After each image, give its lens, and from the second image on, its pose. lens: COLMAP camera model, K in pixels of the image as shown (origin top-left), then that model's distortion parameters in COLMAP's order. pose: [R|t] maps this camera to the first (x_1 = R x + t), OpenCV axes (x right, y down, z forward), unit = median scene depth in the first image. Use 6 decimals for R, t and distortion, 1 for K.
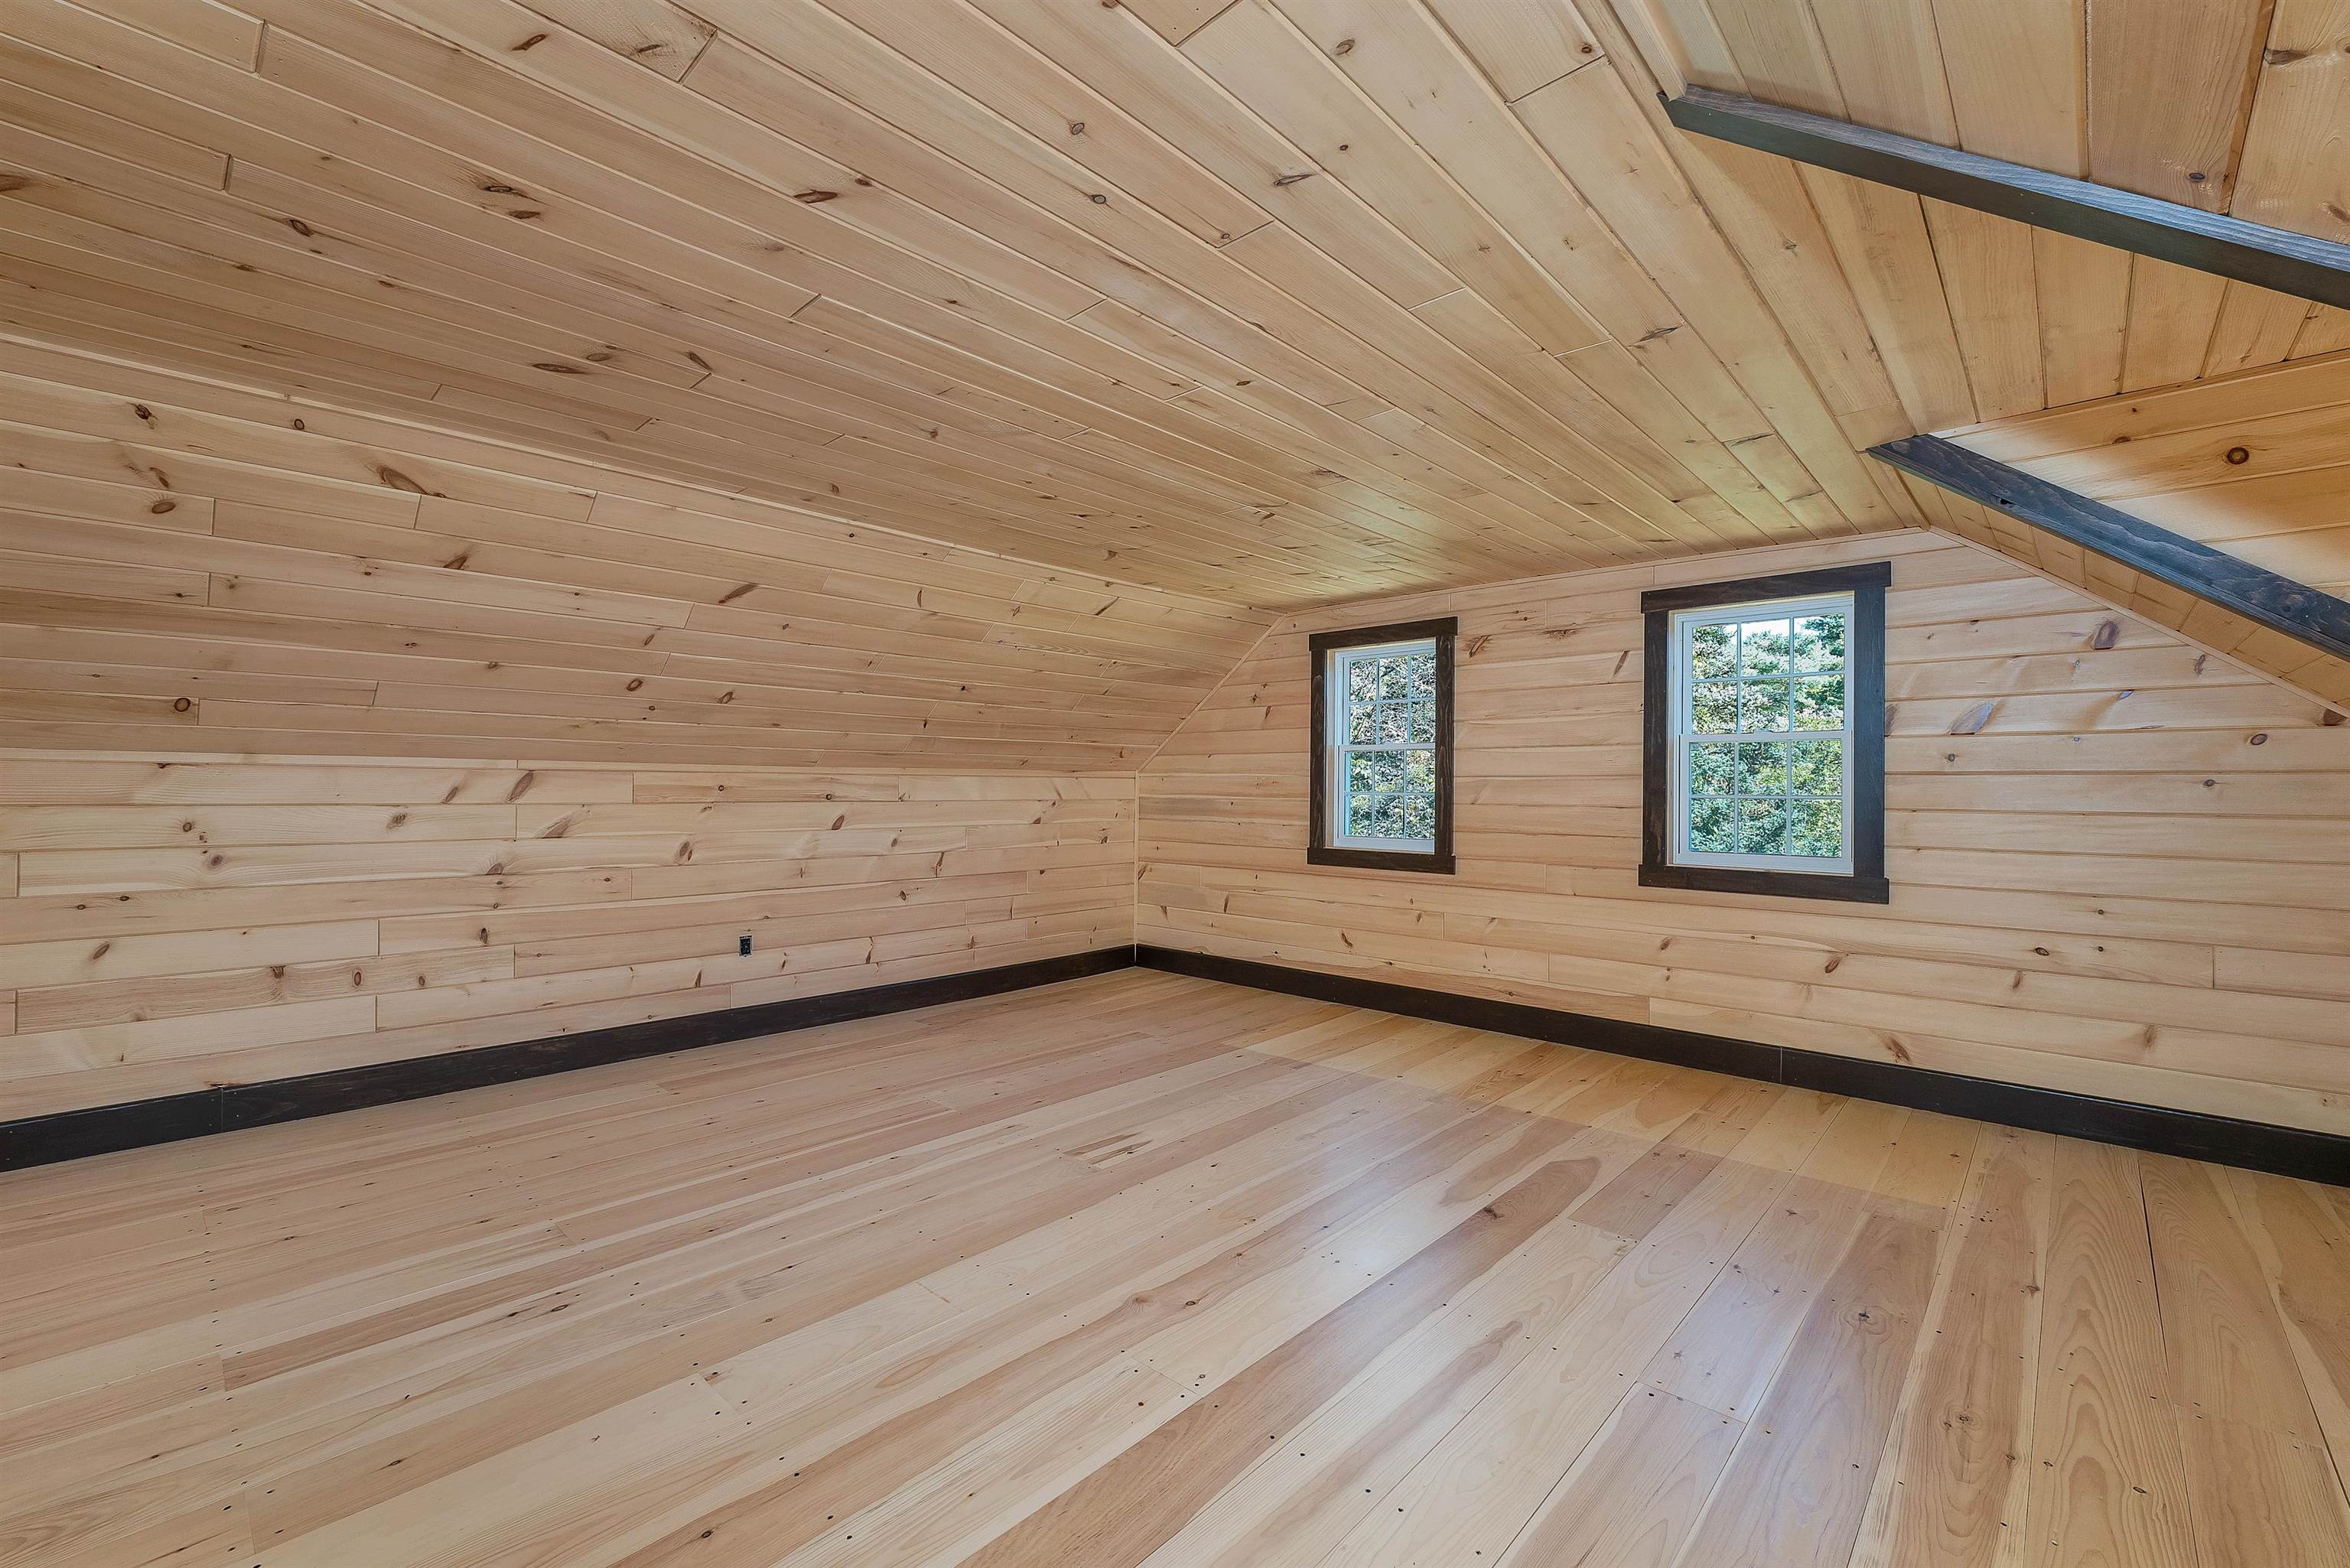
lens RADIAL K [[996.6, 0, 1180.8], [0, 996.6, 782.9], [0, 0, 1]] dist [-0.002953, -0.000323]
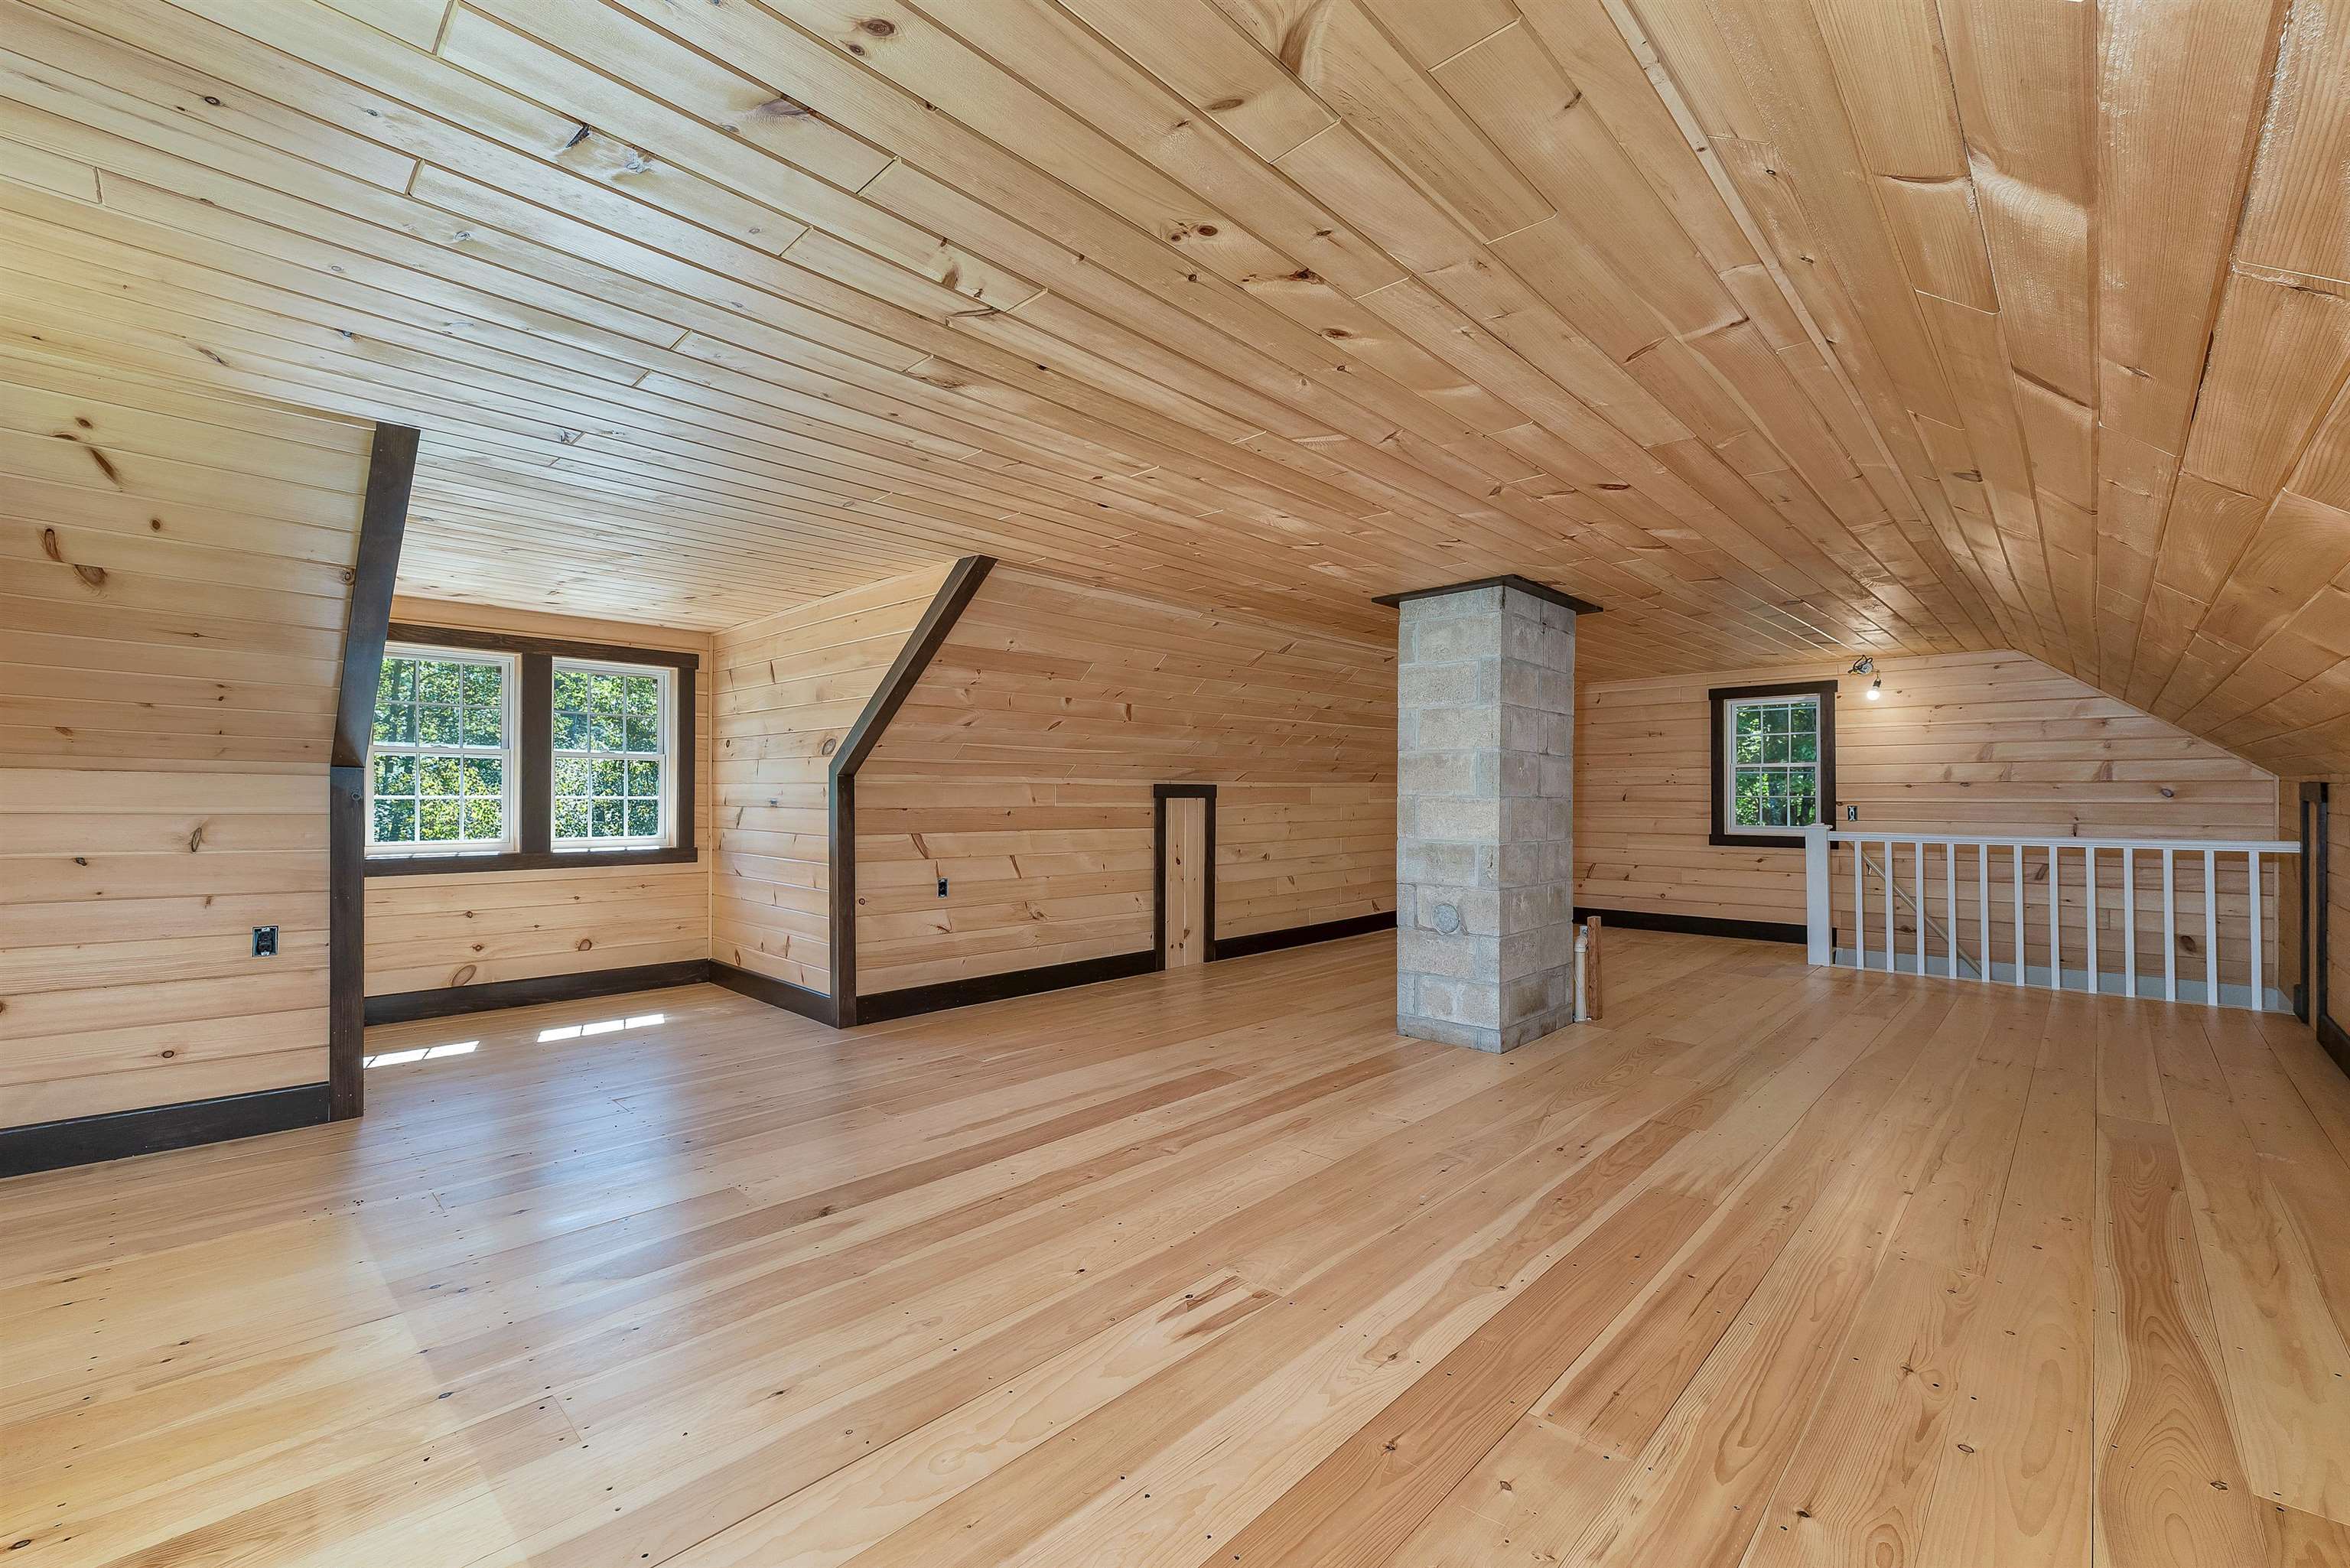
lens RADIAL K [[935.7, 0, 1188.9], [0, 935.7, 789.5], [0, 0, 1]] dist [-0.000292, -0.000112]
pose [[-0.999895, -0.010537, 0.009915, -0.039408], [-0.010694, 0.999817, -0.015885, 0.009831], [-0.009746, -0.015990, -0.999825, 1.246892]]
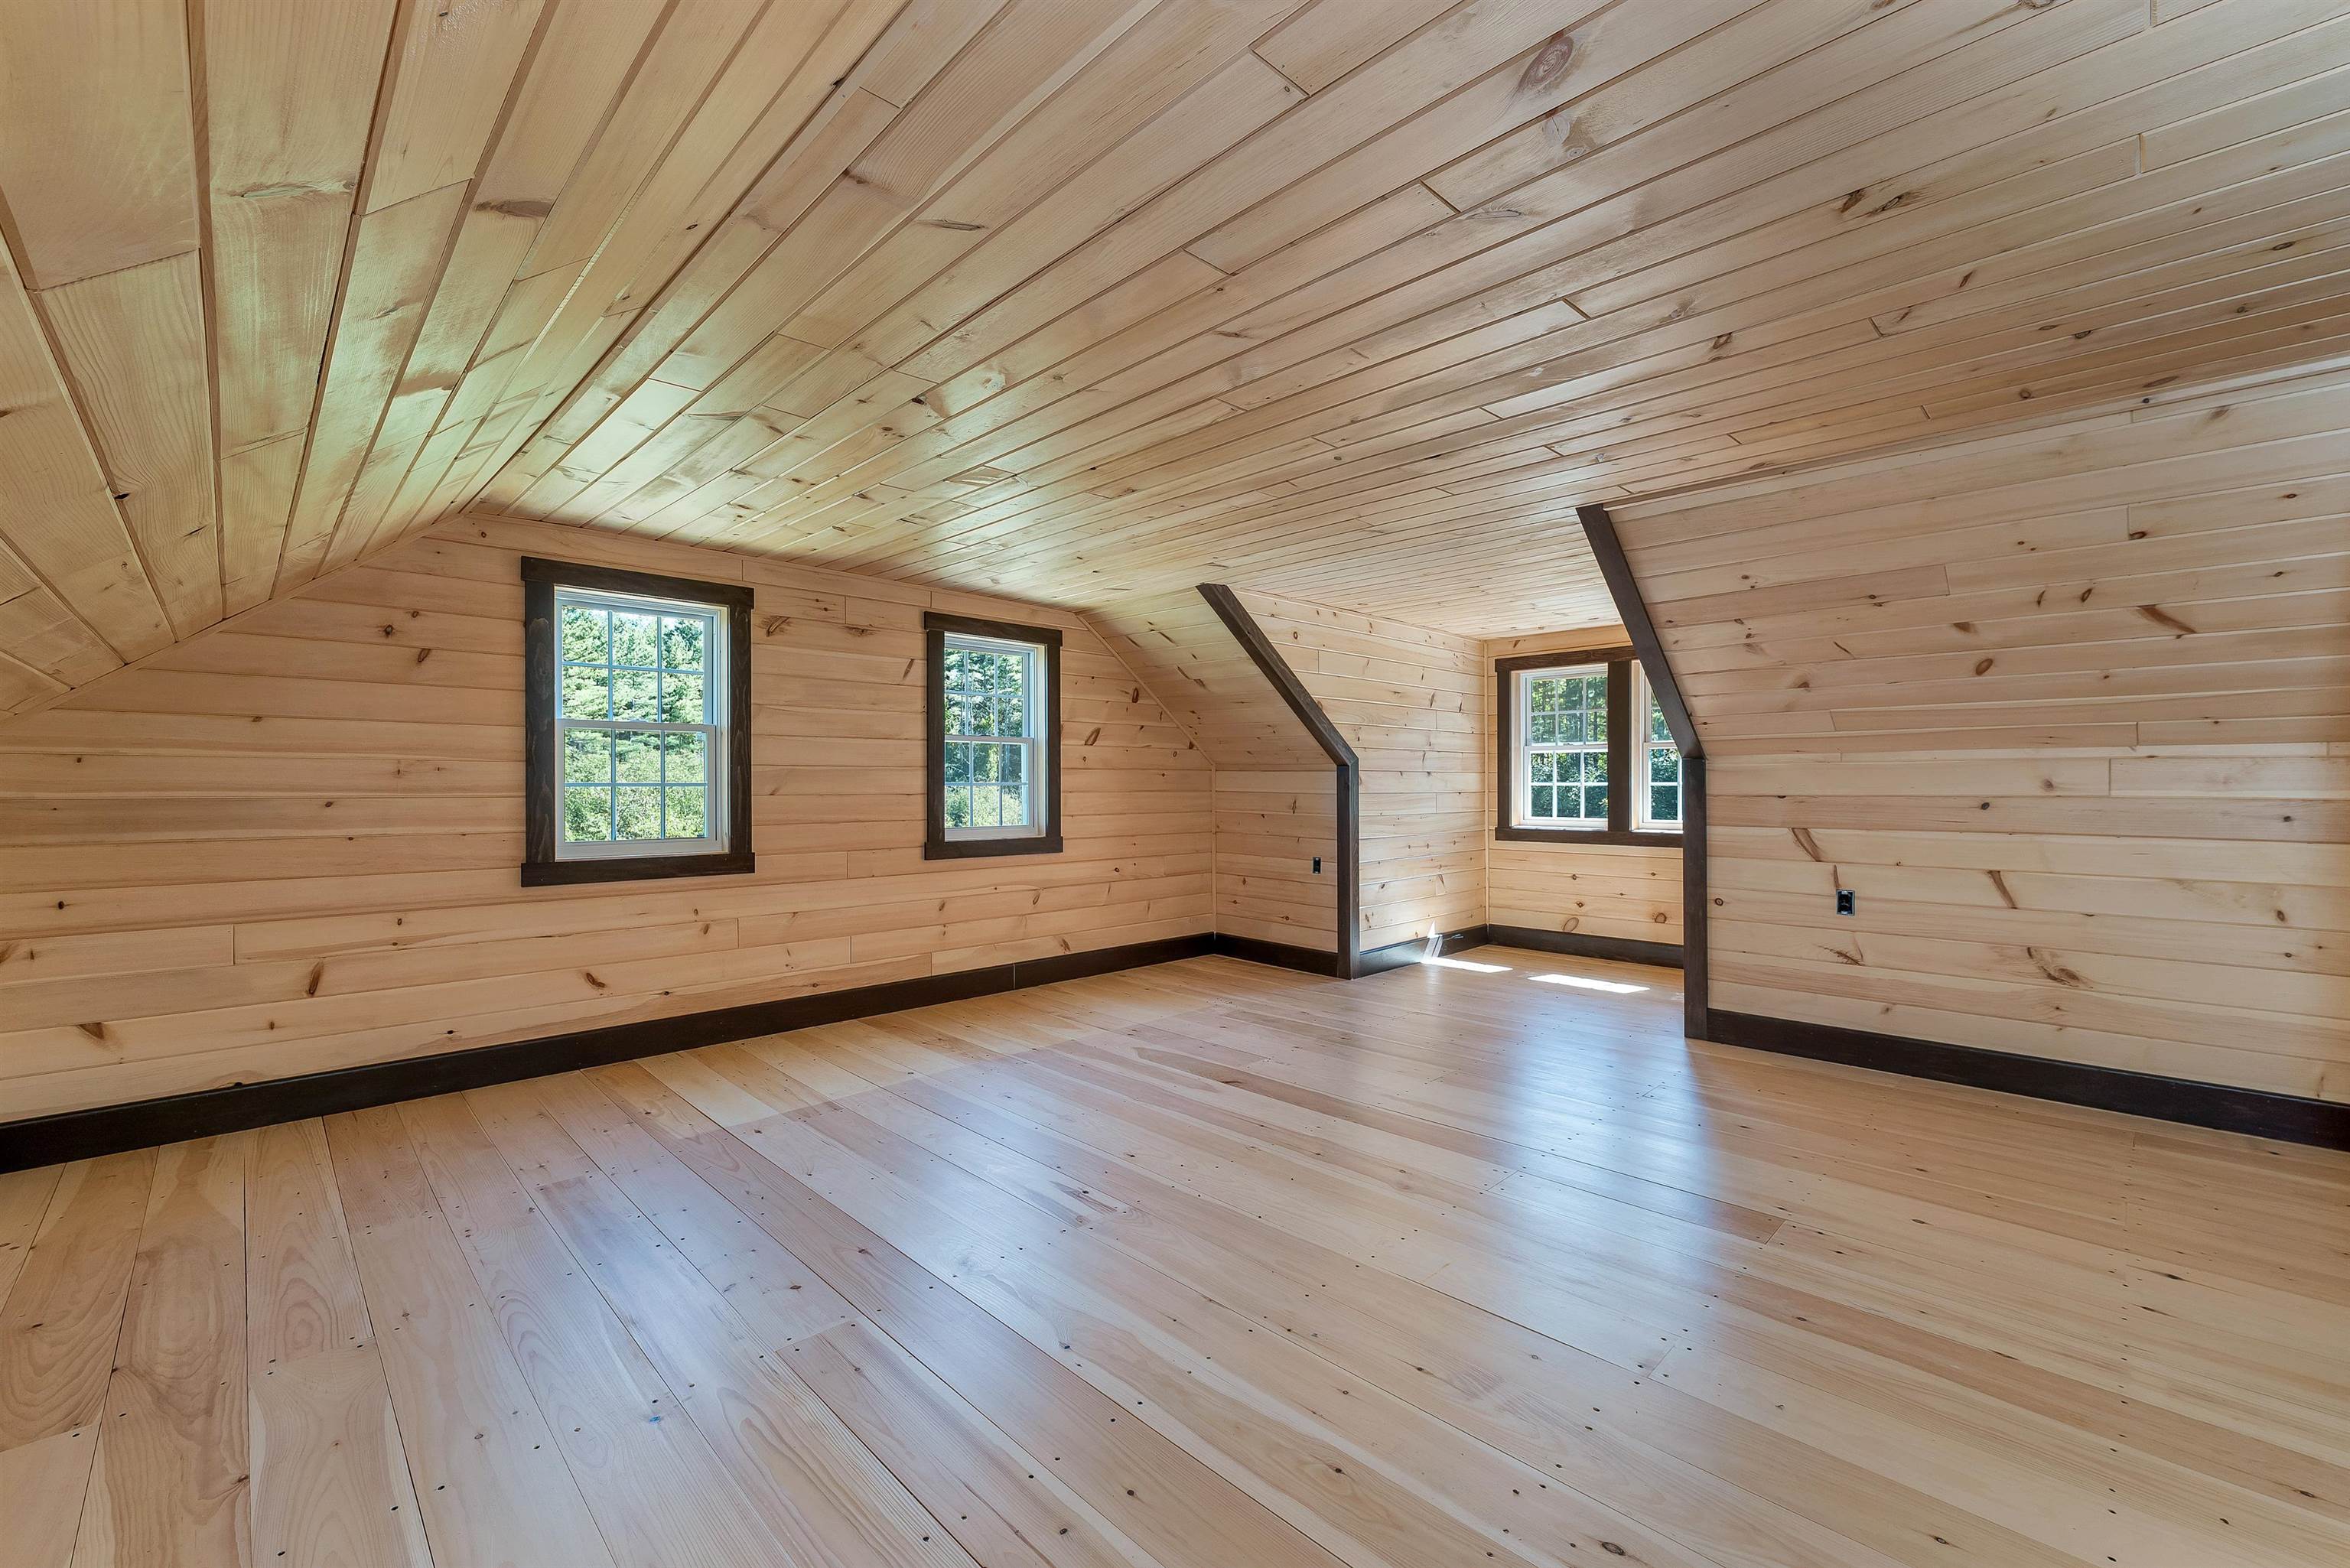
lens RADIAL K [[965.6, 0, 1178.5], [0, 965.6, 778.8], [0, 0, 1]] dist [0.000473, -0.000119]
pose [[0.030136, -0.001848, 0.999544, -0.666532], [-0.005489, 0.999983, 0.002014, 0.002749], [-0.999531, -0.005547, 0.030125, 0.660139]]
